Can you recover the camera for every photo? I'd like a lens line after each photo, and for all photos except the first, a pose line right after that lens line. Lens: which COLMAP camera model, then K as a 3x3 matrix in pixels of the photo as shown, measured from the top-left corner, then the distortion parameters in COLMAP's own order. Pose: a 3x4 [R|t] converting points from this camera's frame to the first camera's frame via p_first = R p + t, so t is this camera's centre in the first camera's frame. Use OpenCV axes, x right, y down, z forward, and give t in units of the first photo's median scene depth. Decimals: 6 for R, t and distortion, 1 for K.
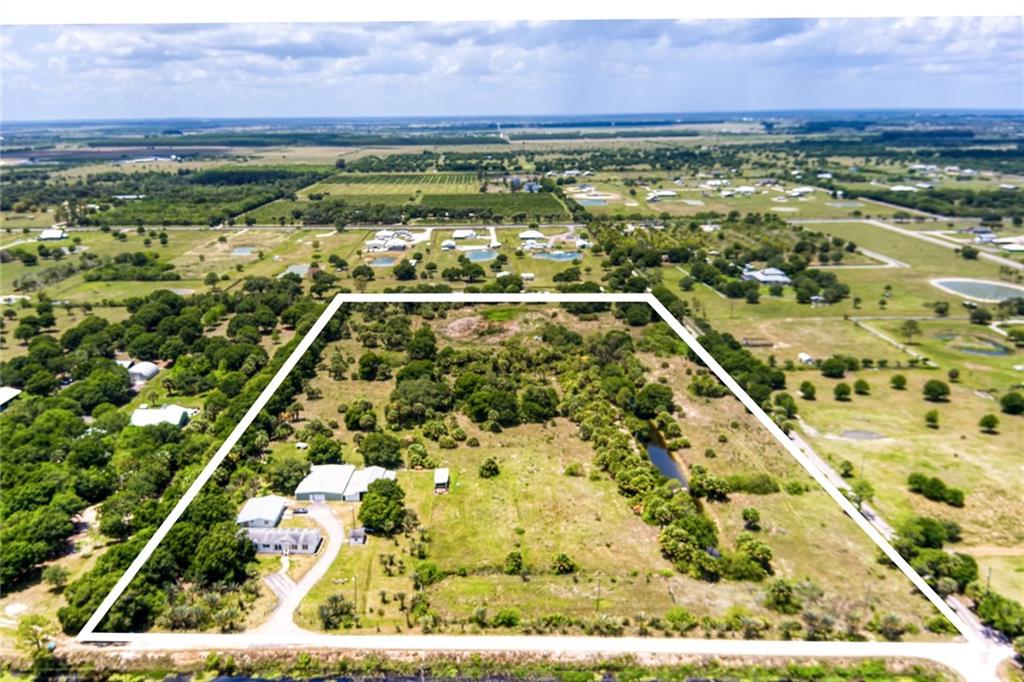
lens RADIAL K [[862.3, 0, 460.5], [0, 862.3, 398.7], [0, 0, 1]] dist [0.157633, -0.263330]
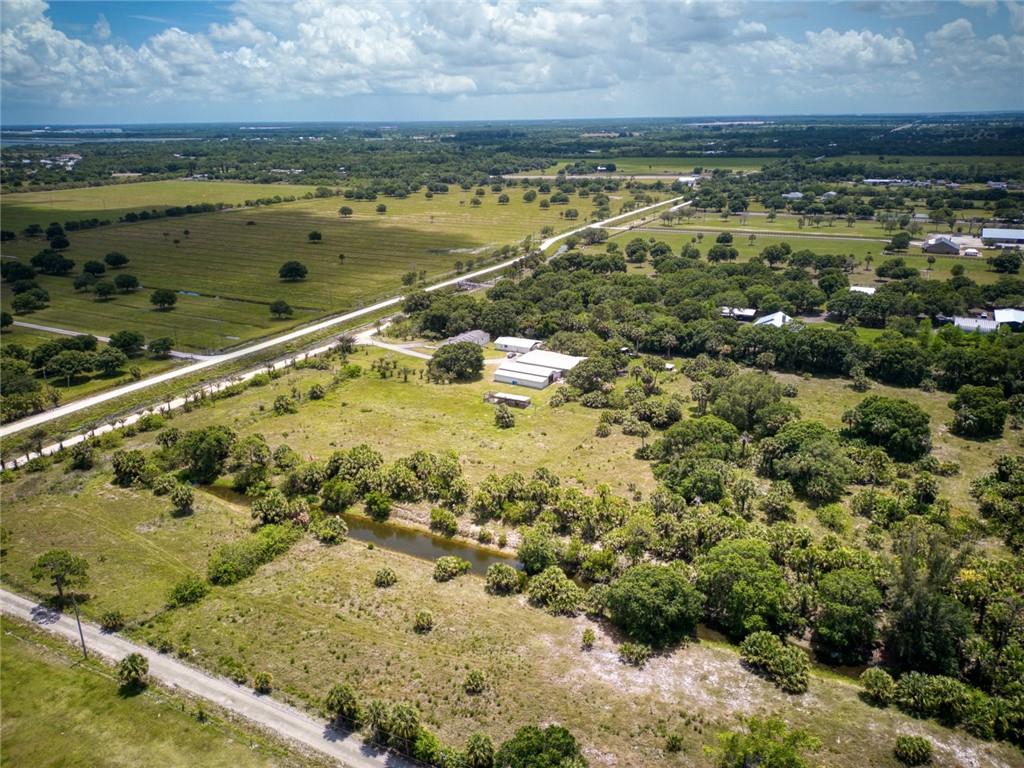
lens RADIAL K [[764.4, 0, 512.0], [0, 764.4, 384.0], [0, 0, 1]] dist [0.105667, -0.163742]
pose [[-0.441242, 0.318943, -0.838797, 0.638896], [-0.261155, 0.848616, 0.460054, -0.287581], [0.858547, 0.422051, -0.291152, 1.210626]]
